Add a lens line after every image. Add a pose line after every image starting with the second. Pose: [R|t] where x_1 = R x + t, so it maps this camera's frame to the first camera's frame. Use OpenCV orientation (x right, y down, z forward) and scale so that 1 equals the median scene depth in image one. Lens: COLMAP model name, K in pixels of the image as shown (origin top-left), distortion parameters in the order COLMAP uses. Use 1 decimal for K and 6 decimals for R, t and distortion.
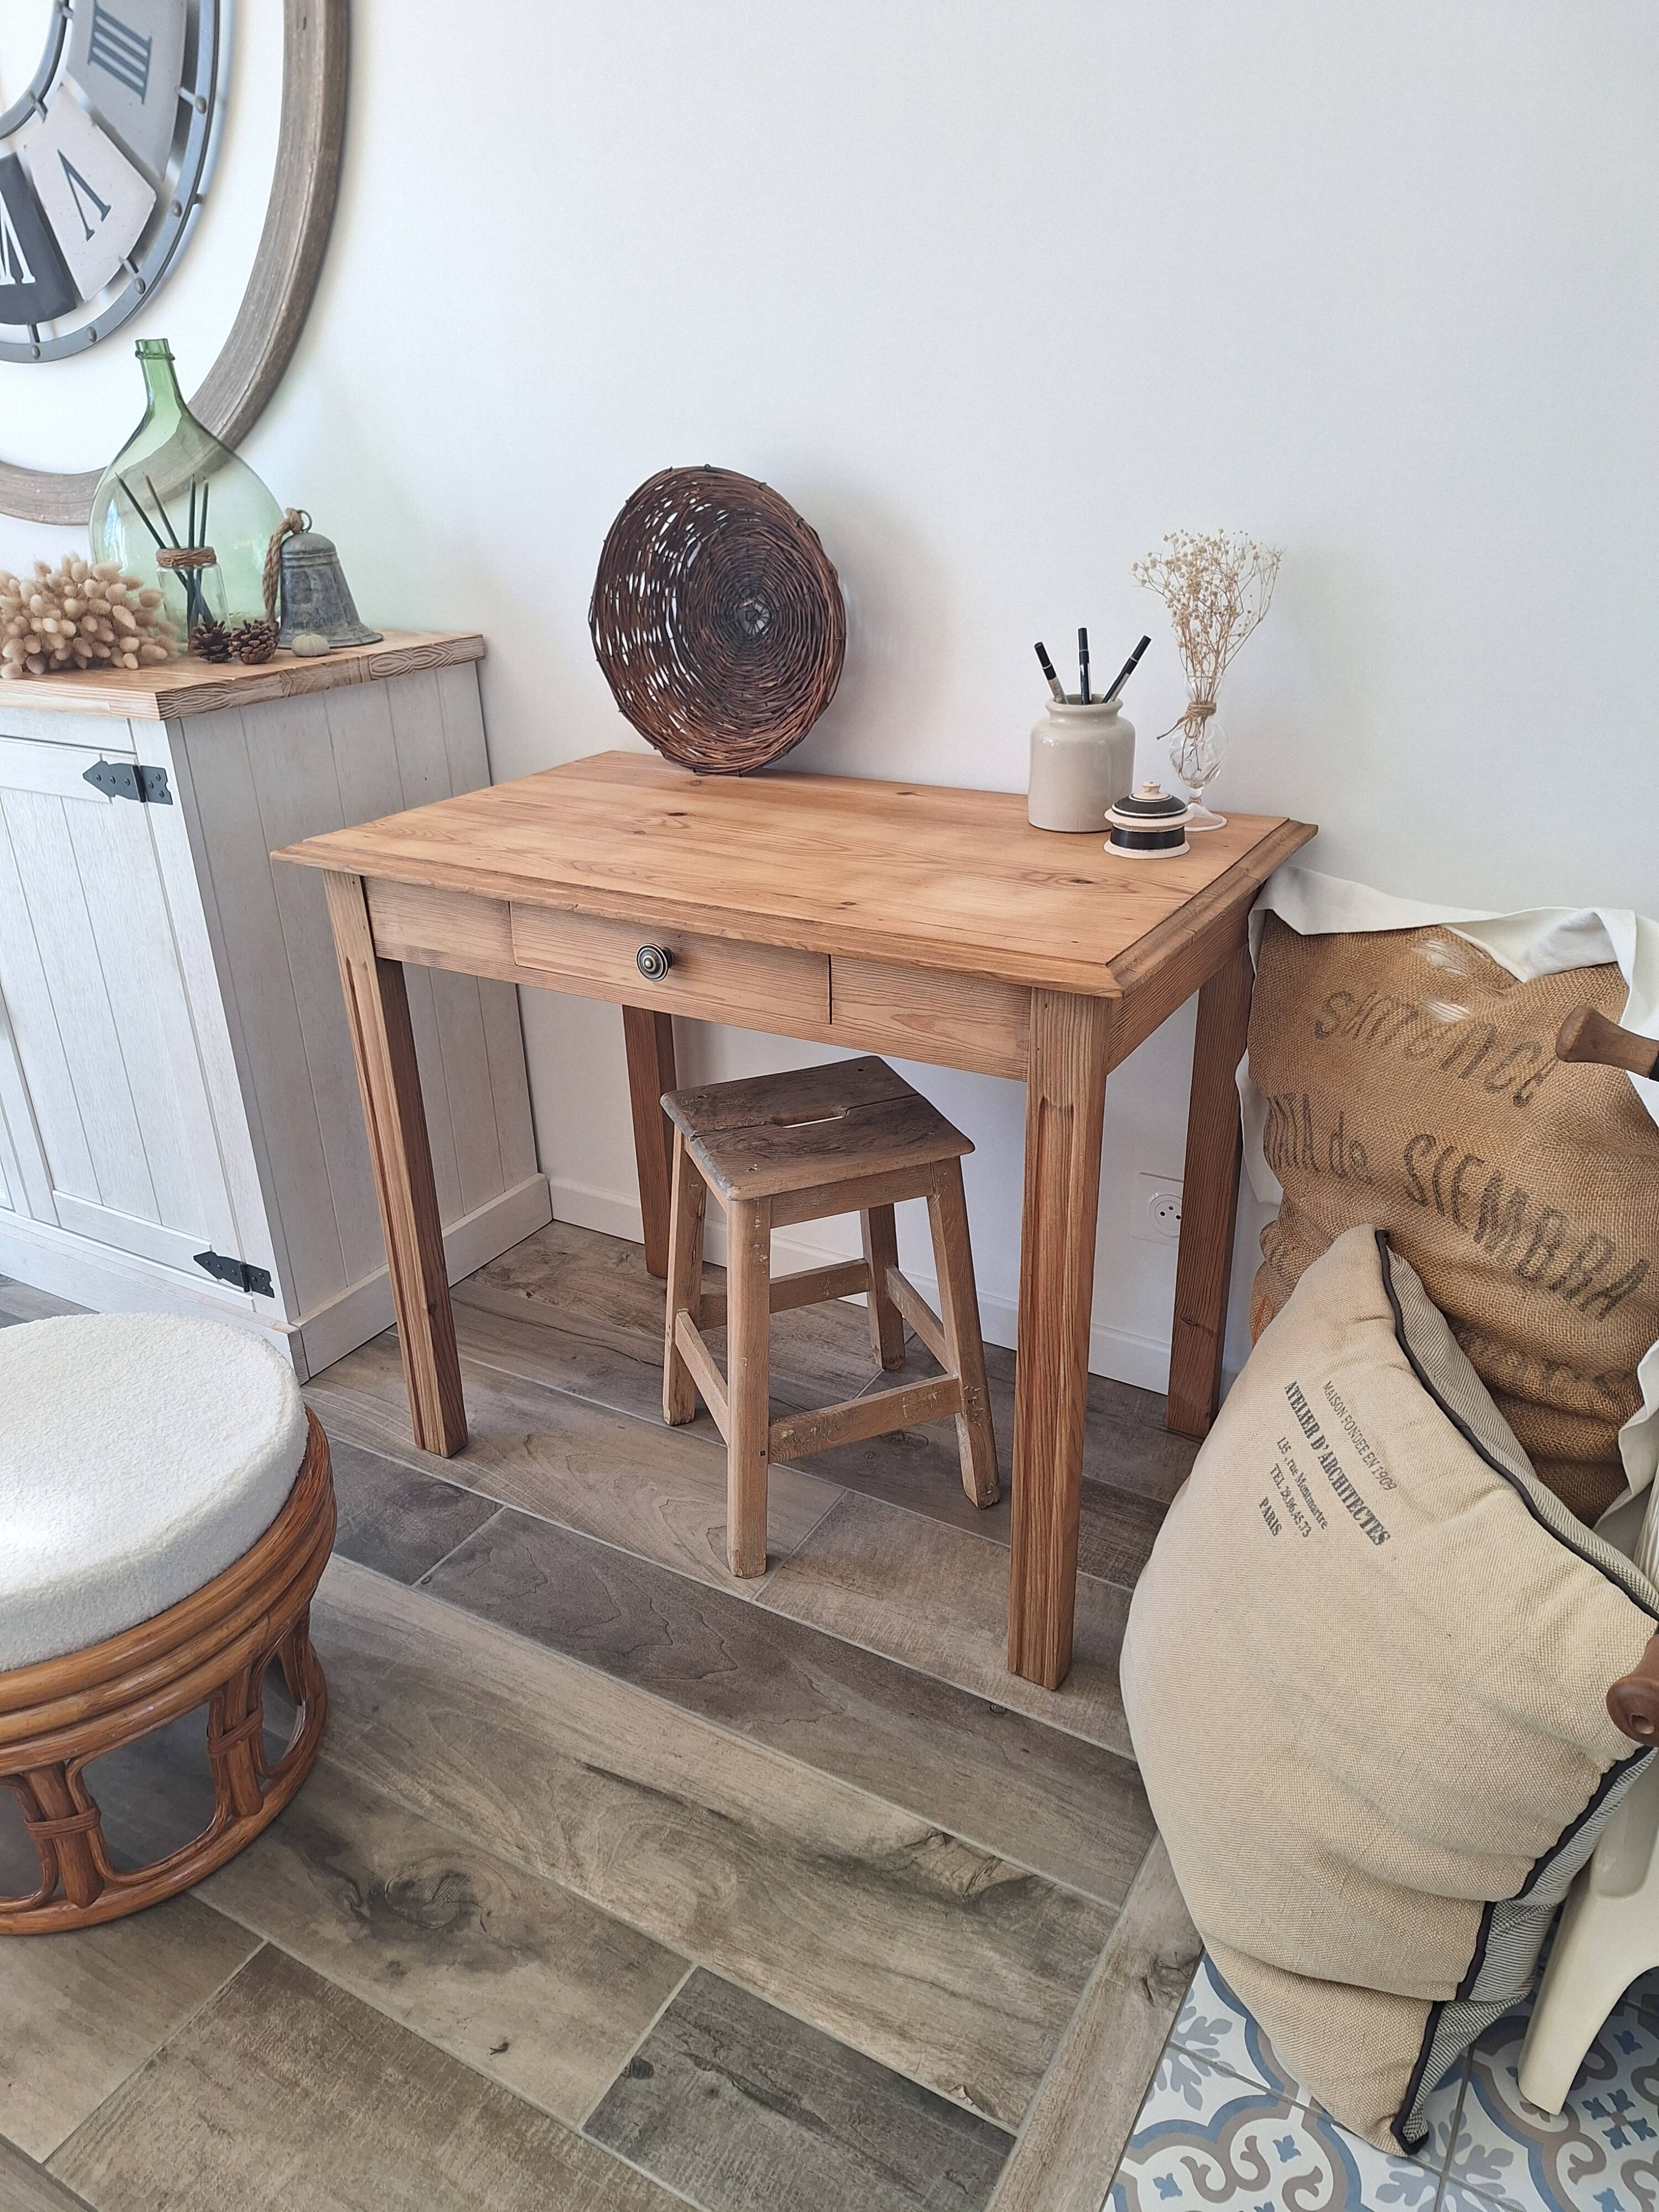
lens RADIAL K [[1560.4, 0, 827.5], [0, 1560.4, 1125.1], [0, 0, 1]] dist [0.054973, -0.060263]
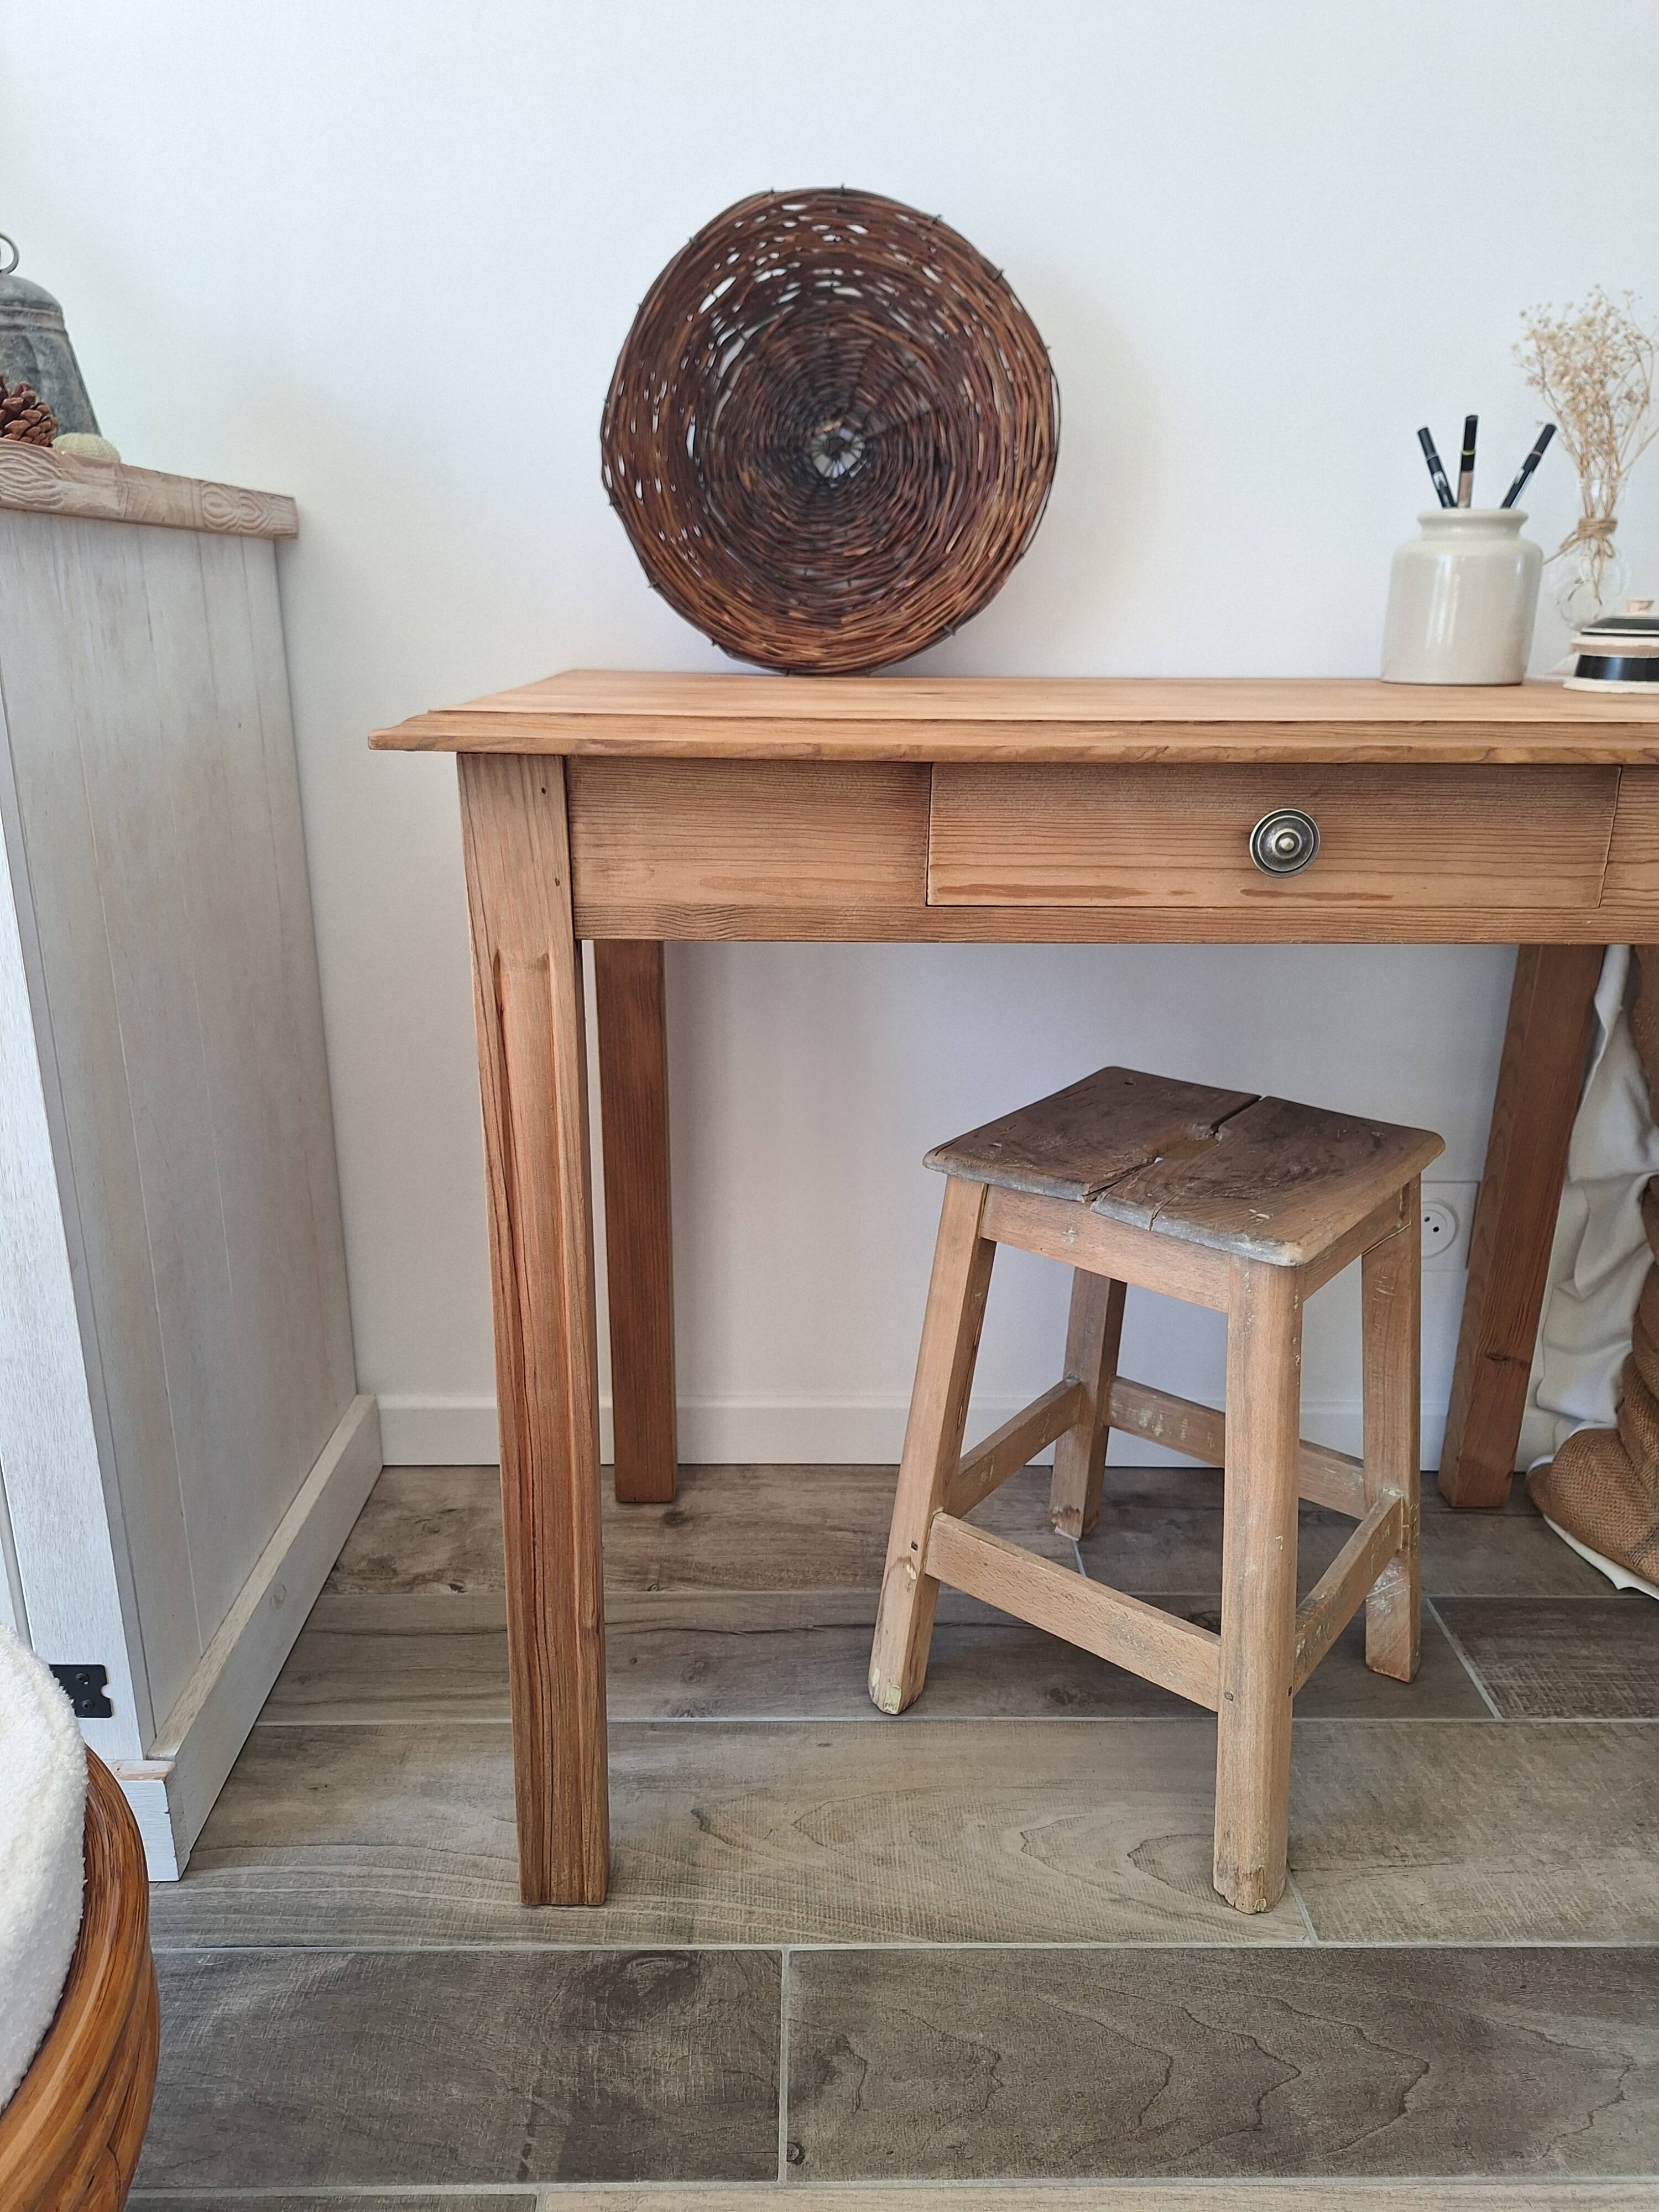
lens RADIAL K [[1560.4, 0, 824.6], [0, 1560.4, 1114.6], [0, 0, 1]] dist [0.054973, -0.060263]
pose [[0.855474, -0.128453, 0.501662, -0.533846], [0.188230, 0.979617, -0.070149, -0.000166], [-0.482426, 0.154438, 0.862215, 0.588409]]
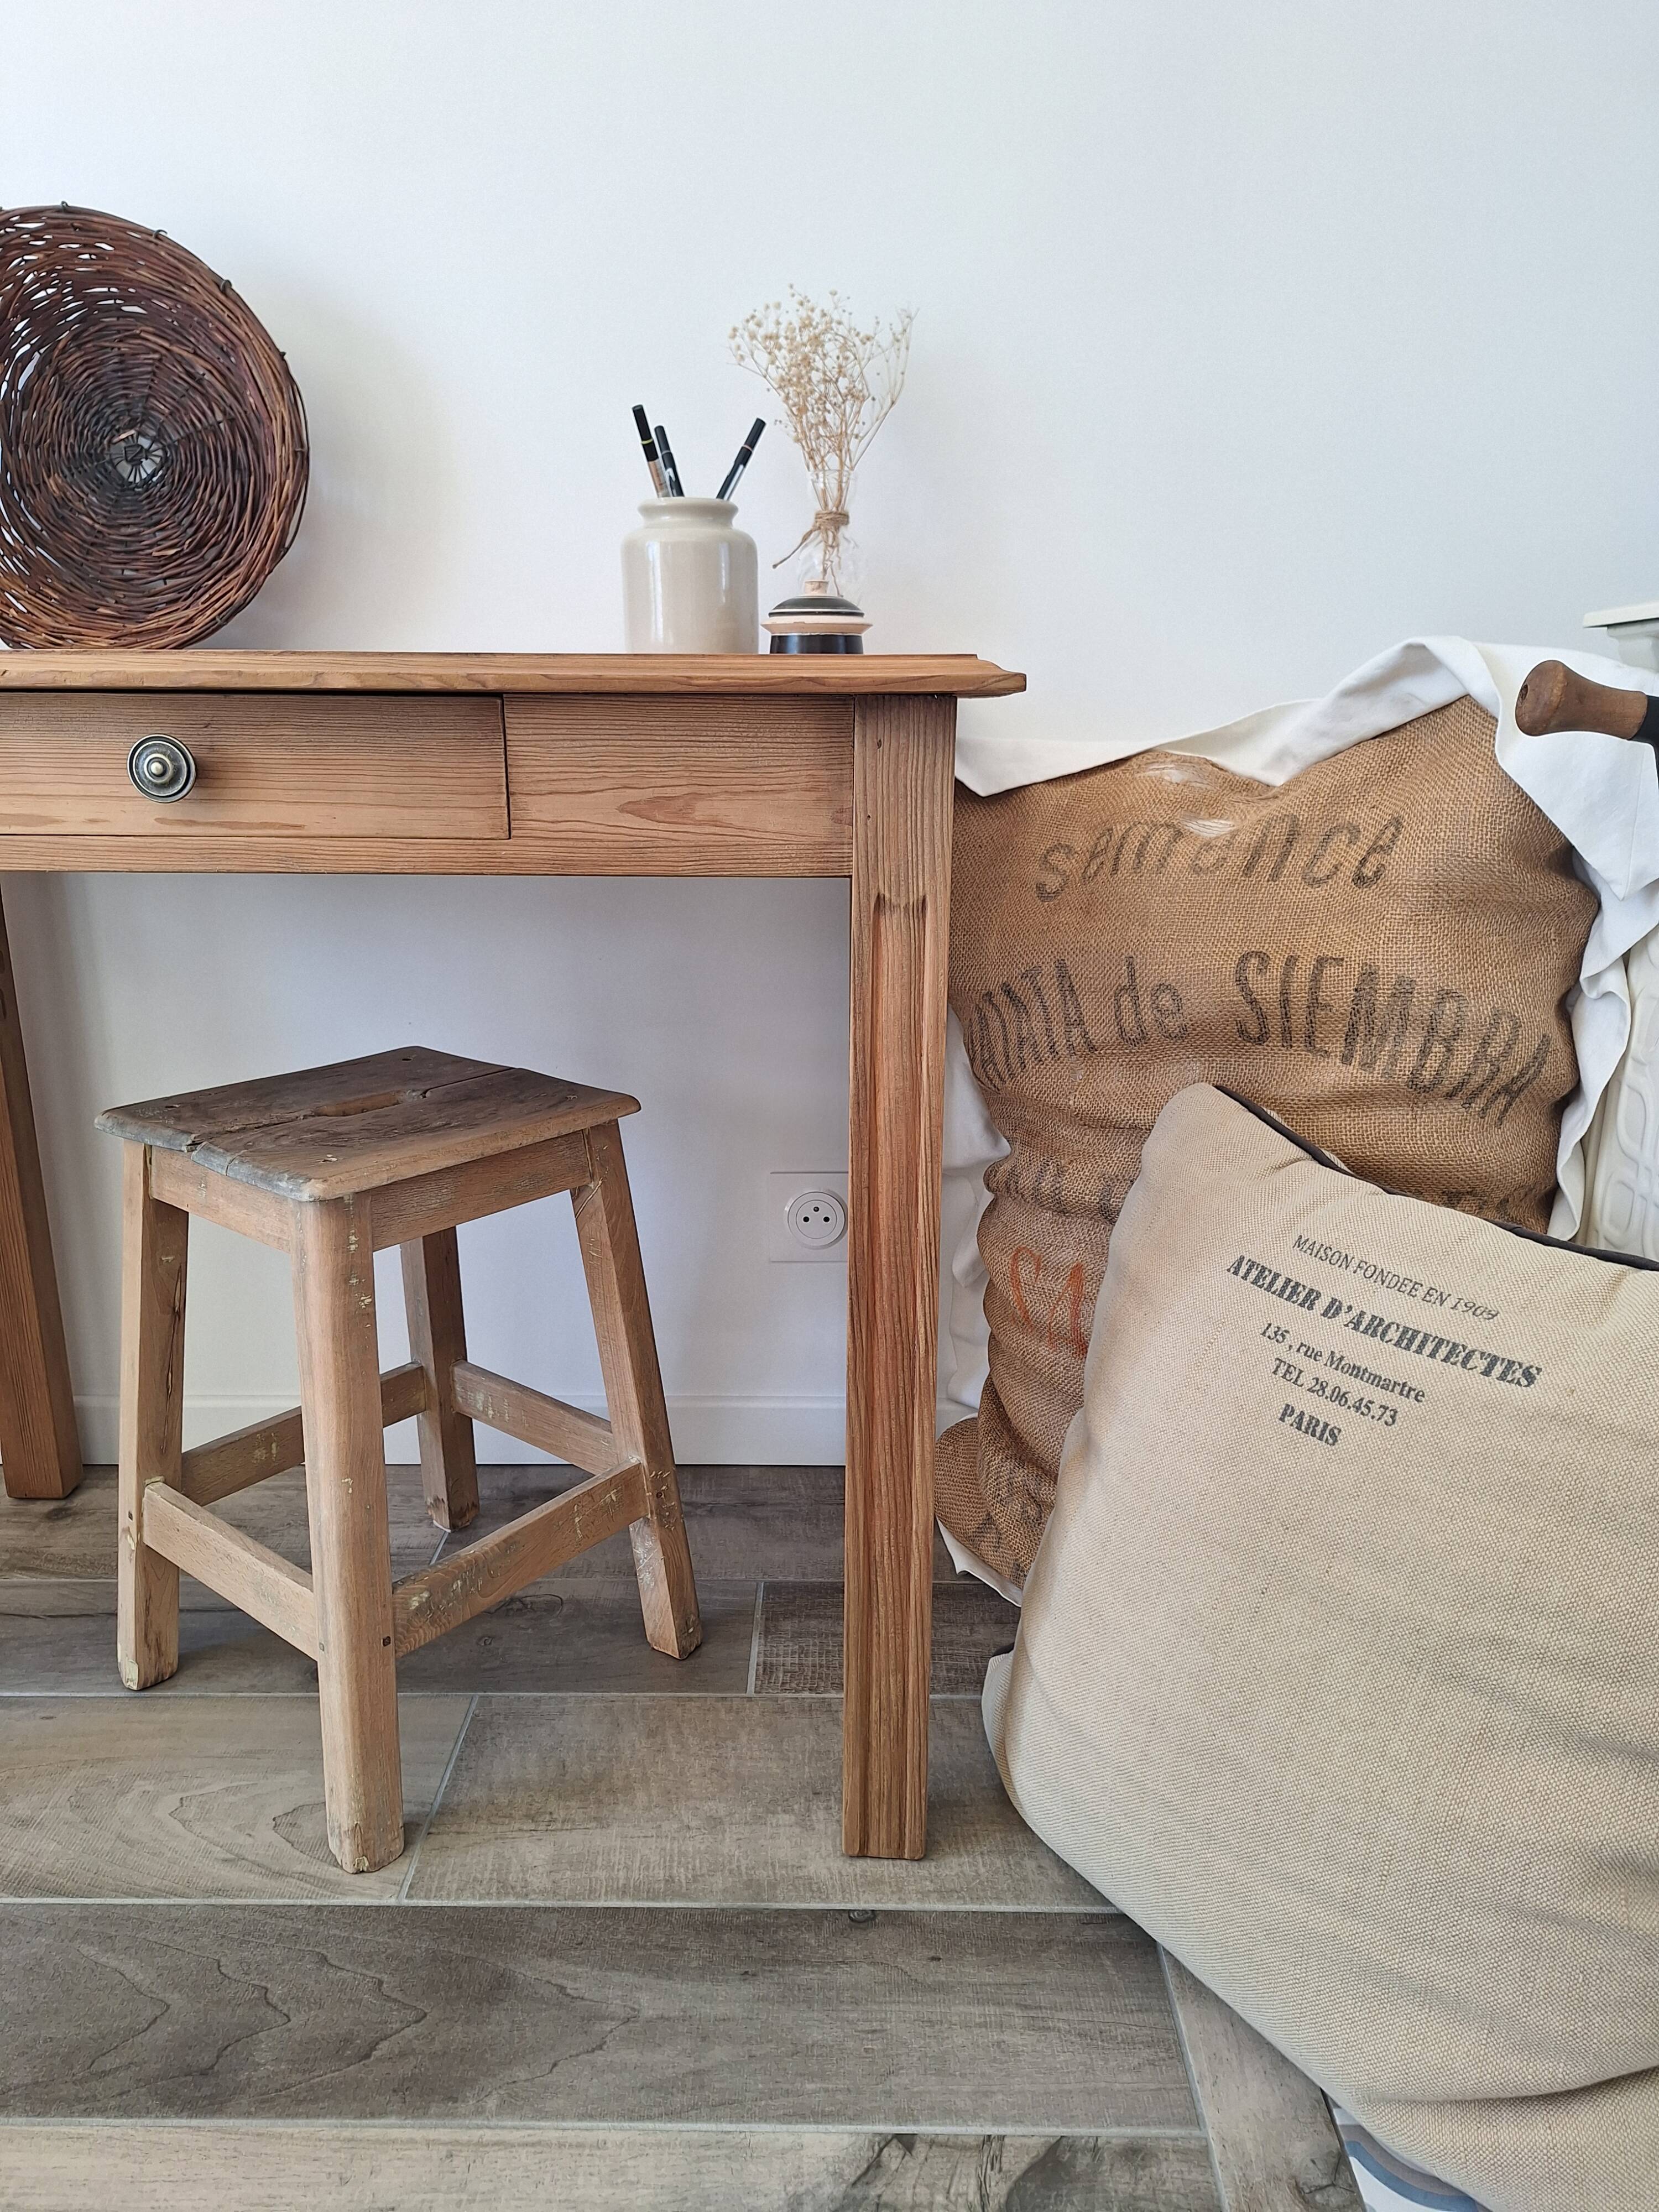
lens RADIAL K [[1560.4, 0, 835.5], [0, 1560.4, 1105.9], [0, 0, 1]] dist [0.054973, -0.060263]
pose [[0.866227, -0.100606, 0.489417, -0.189397], [0.189439, 0.972515, -0.135377, 0.139419], [-0.462346, 0.209981, 0.861478, 0.392285]]
